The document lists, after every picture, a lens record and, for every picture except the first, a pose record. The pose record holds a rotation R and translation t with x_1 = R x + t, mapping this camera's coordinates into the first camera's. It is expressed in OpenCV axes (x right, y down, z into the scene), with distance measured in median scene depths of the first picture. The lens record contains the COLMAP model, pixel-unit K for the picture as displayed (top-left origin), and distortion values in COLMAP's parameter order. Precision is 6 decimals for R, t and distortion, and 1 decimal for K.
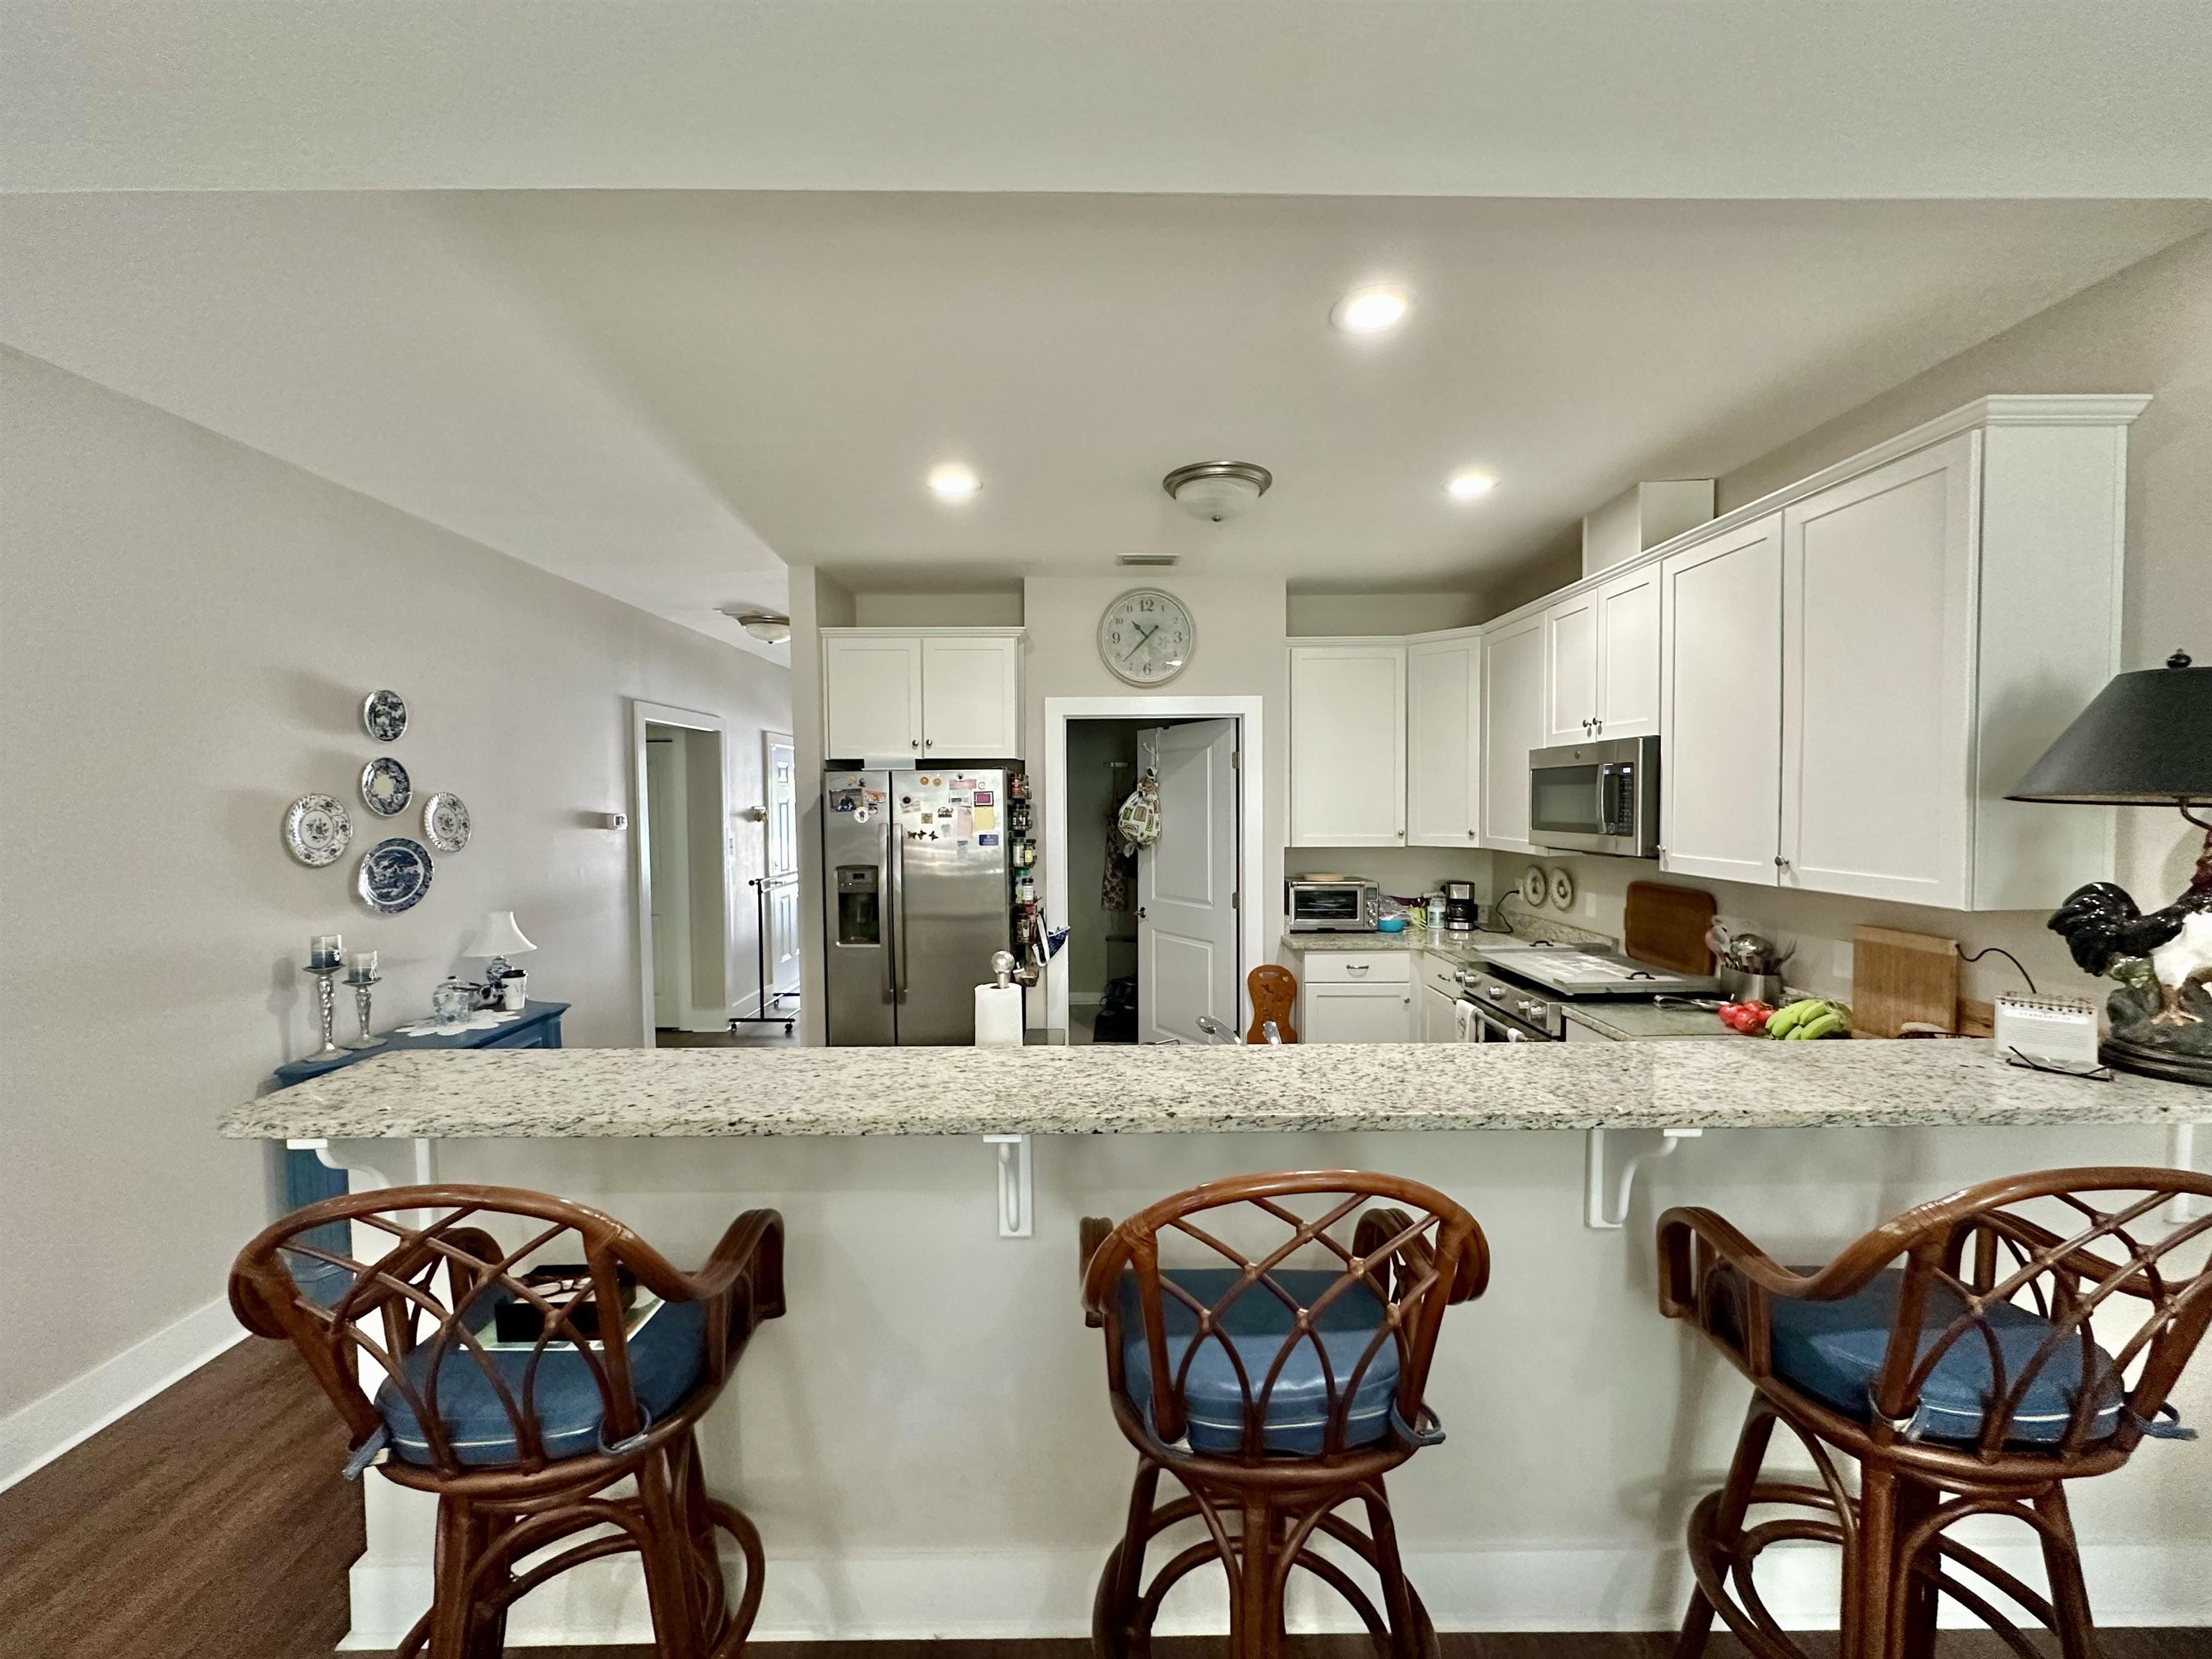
lens RADIAL K [[880.0, 0, 1107.6], [0, 880.0, 832.6], [0, 0, 1]] dist [-0.003018, 0.000123]
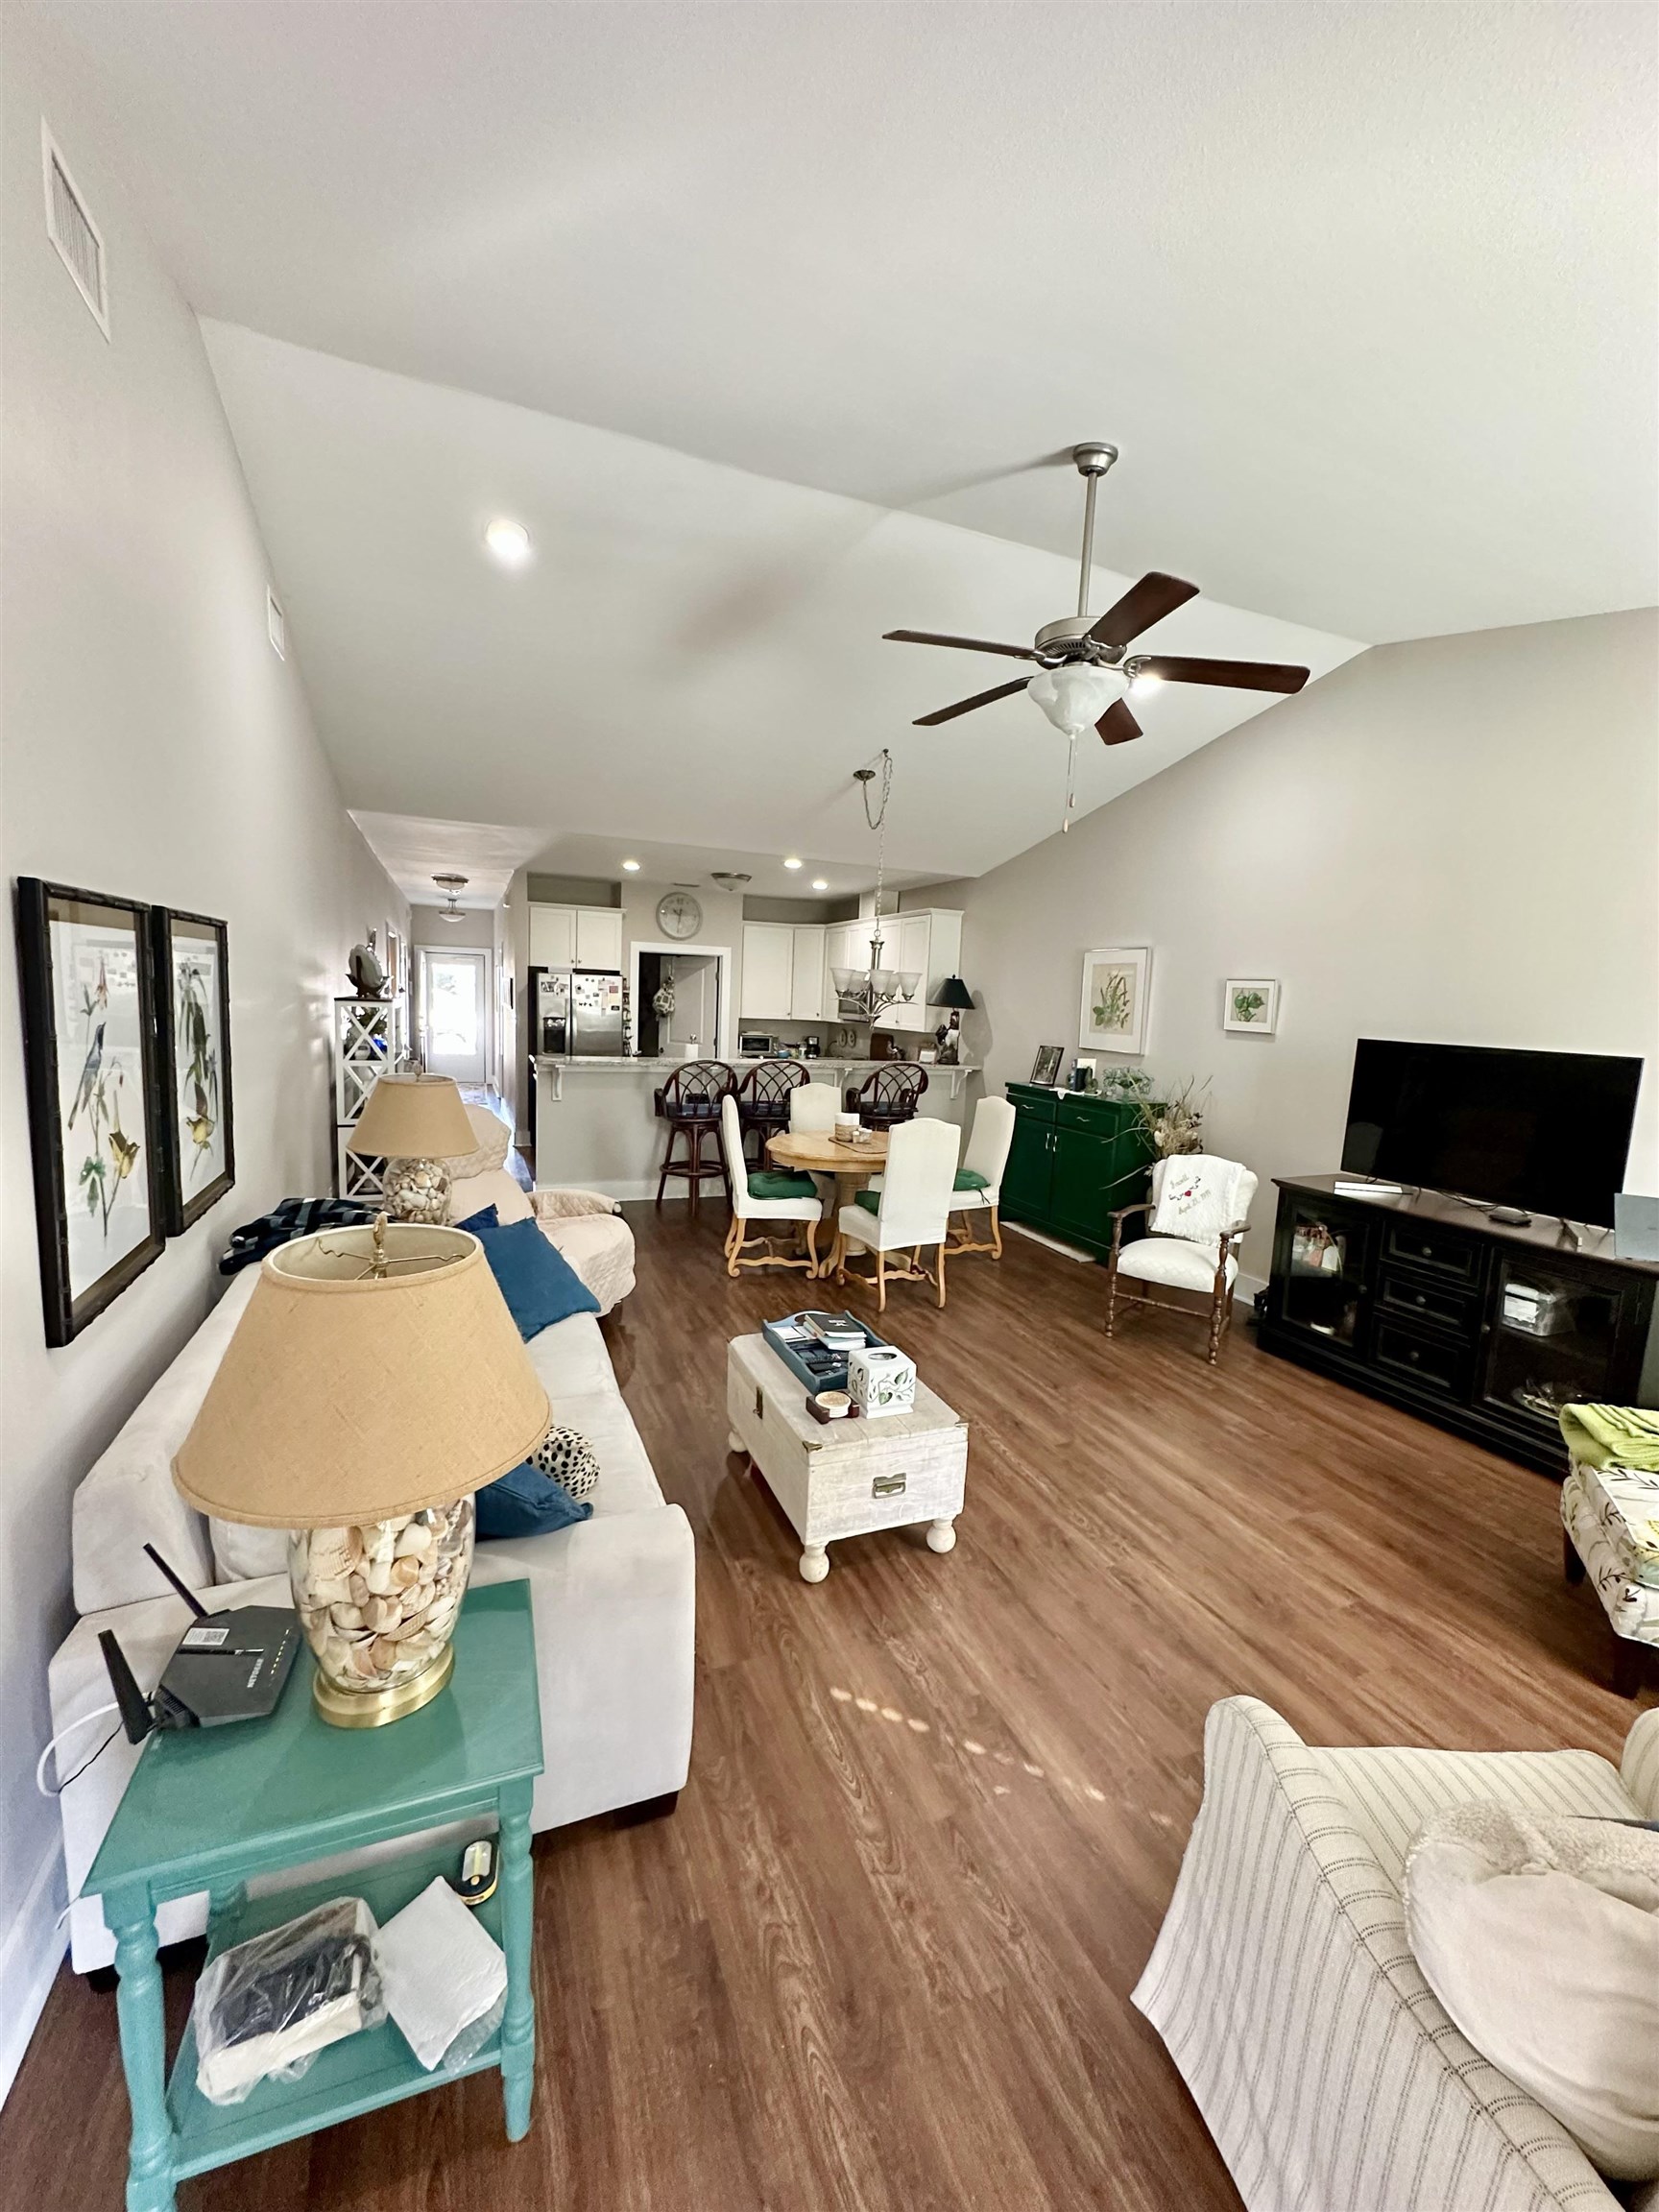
lens RADIAL K [[880.0, 0, 828.4], [0, 880.0, 1108.6], [0, 0, 1]] dist [-0.003018, 0.000123]
pose [[0.926055, -0.000467, 0.377389, -0.458074], [-0.035161, 0.995543, 0.087514, 0.046336], [-0.375748, -0.094312, 0.921910, -1.231785]]
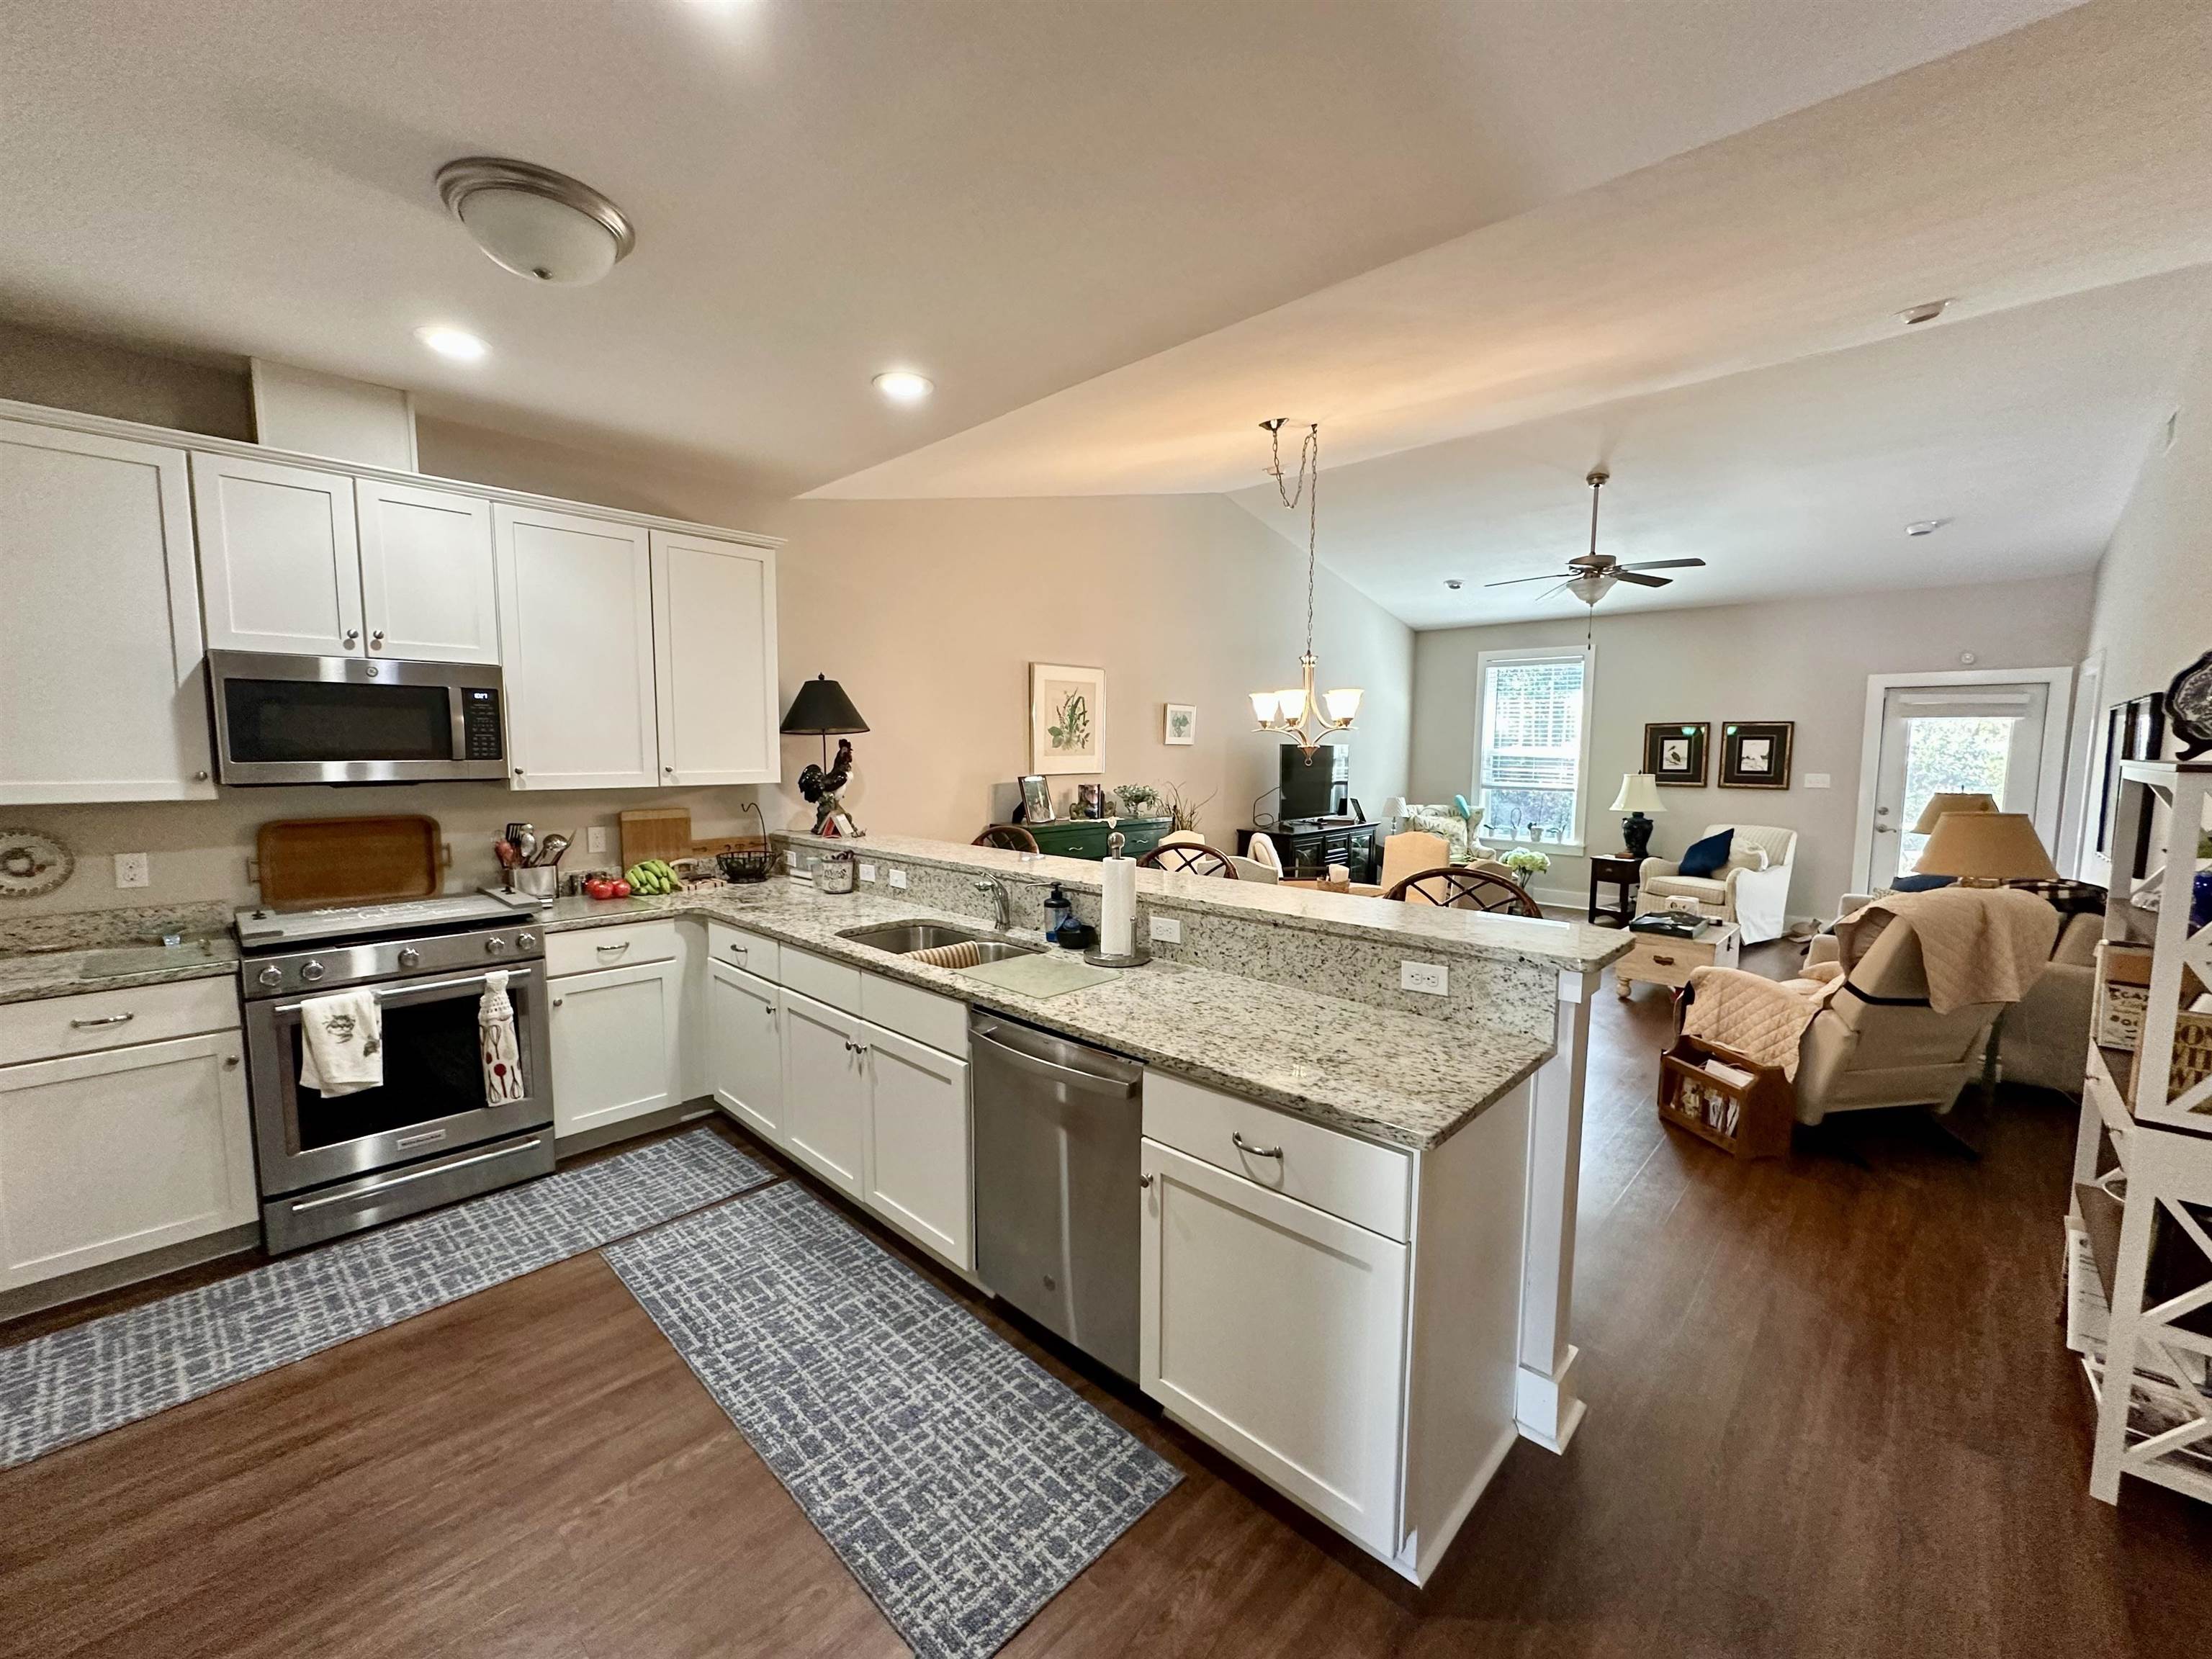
lens RADIAL K [[880.0, 0, 1107.6], [0, 880.0, 832.6], [0, 0, 1]] dist [-0.003018, 0.000123]
pose [[-0.717500, -0.067695, 0.693262, -0.482394], [0.025839, 0.991995, 0.123607, -0.015230], [-0.696079, 0.106601, -0.710007, 0.906579]]
